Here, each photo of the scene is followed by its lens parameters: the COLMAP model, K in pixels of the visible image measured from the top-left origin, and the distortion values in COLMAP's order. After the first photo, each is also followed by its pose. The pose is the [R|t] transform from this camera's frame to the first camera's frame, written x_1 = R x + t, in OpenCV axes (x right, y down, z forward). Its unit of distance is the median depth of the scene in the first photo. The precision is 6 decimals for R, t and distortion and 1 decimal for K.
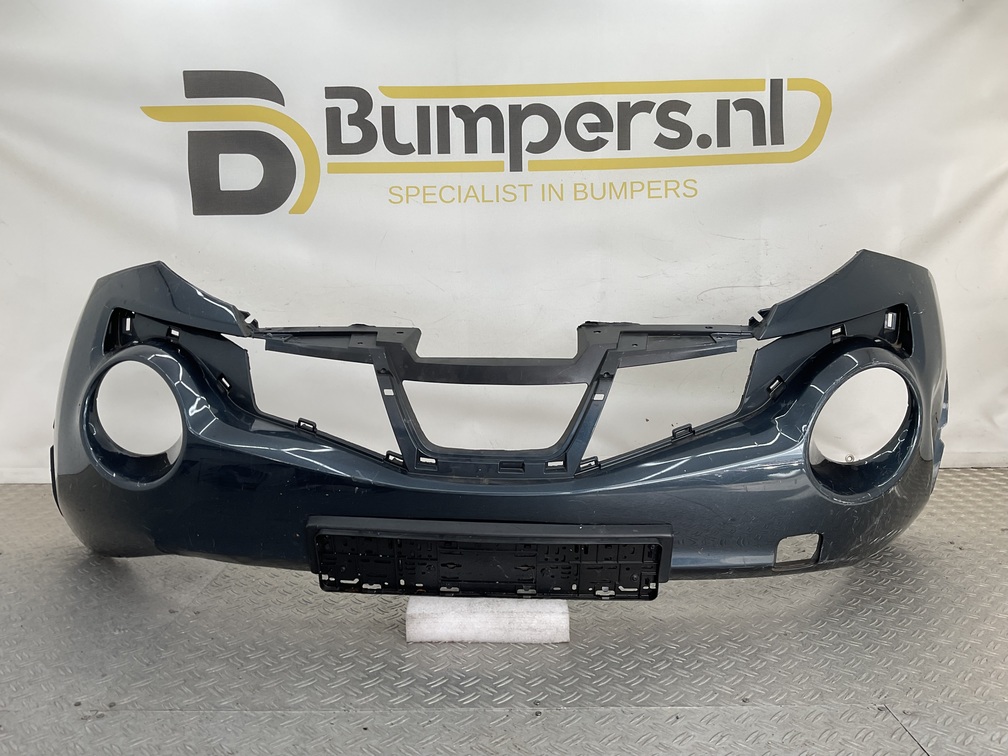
lens RADIAL K [[829.5, 0, 504.0], [0, 829.5, 378.0], [0, 0, 1]] dist [0.132640, -0.276730]
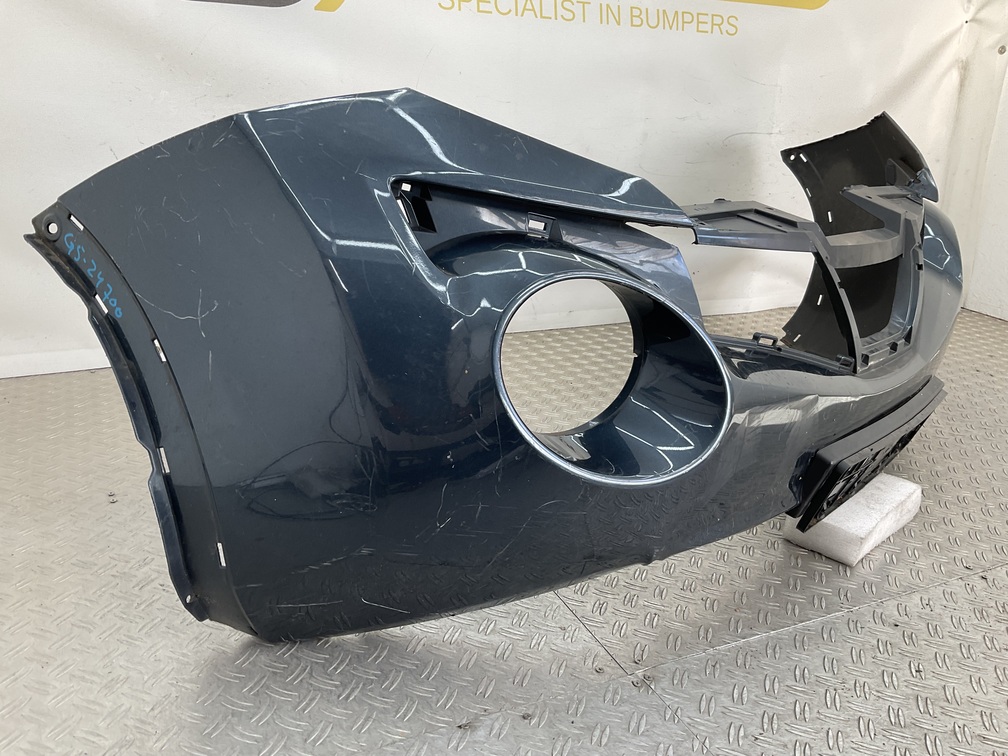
lens RADIAL K [[853.5, 0, 511.5], [0, 853.5, 377.6], [0, 0, 1]] dist [0.065030, -0.118787]
pose [[0.892400, -0.084482, 0.443266, -0.473809], [-0.016069, 0.975746, 0.218317, -0.043417], [-0.450959, -0.201949, 0.869398, 0.172638]]
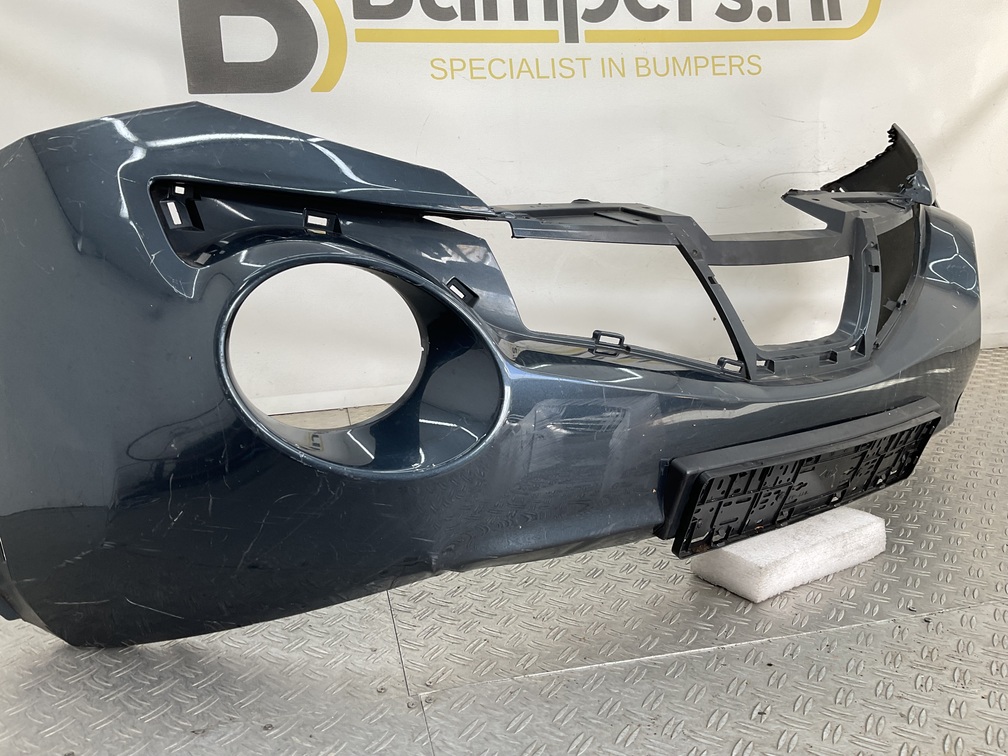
lens RADIAL K [[843.9, 0, 508.3], [0, 843.9, 379.1], [0, 0, 1]] dist [0.097251, -0.190579]
pose [[0.972289, -0.070137, 0.223015, -0.276358], [0.050509, 0.994428, 0.092535, 0.018243], [-0.228263, -0.078706, 0.970413, 0.116955]]
